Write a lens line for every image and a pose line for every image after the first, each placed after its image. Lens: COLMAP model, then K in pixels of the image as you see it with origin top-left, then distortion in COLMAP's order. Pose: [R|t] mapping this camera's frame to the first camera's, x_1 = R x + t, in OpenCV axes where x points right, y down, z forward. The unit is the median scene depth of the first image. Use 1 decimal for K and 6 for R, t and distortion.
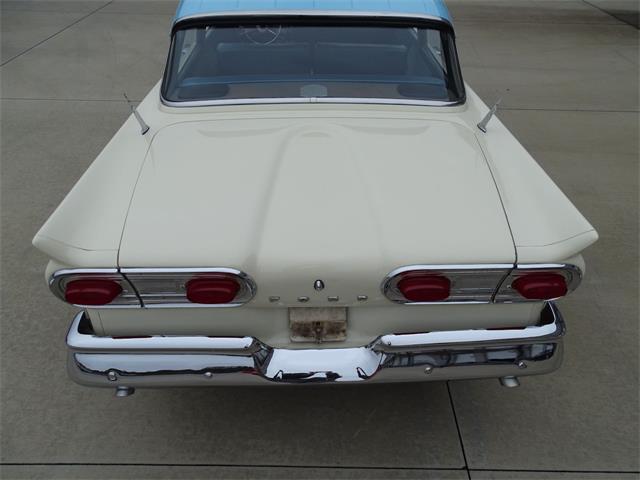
lens RADIAL K [[431.2, 0, 322.2], [0, 431.2, 239.6], [0, 0, 1]] dist [-0.005301, -0.001996]
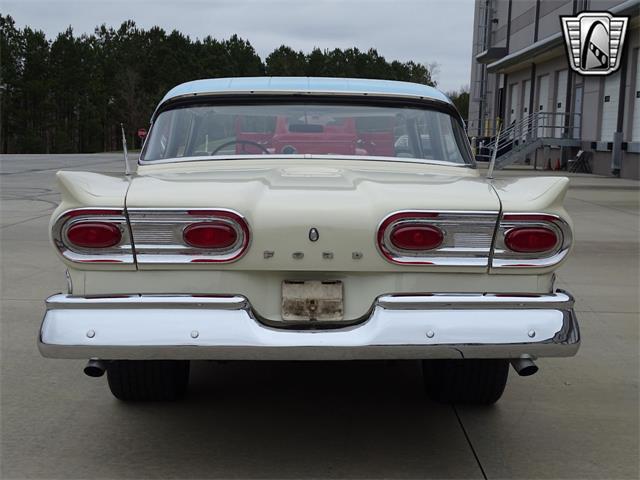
lens RADIAL K [[786.9, 0, 320.0], [0, 786.9, 240.0], [0, 0, 1]] dist [0.007923, 0.016637]
pose [[0.999987, 0.004585, 0.002427, 0.002568], [-0.002987, 0.891440, -0.453129, 0.849384], [-0.004241, 0.453115, 0.891442, -0.582306]]
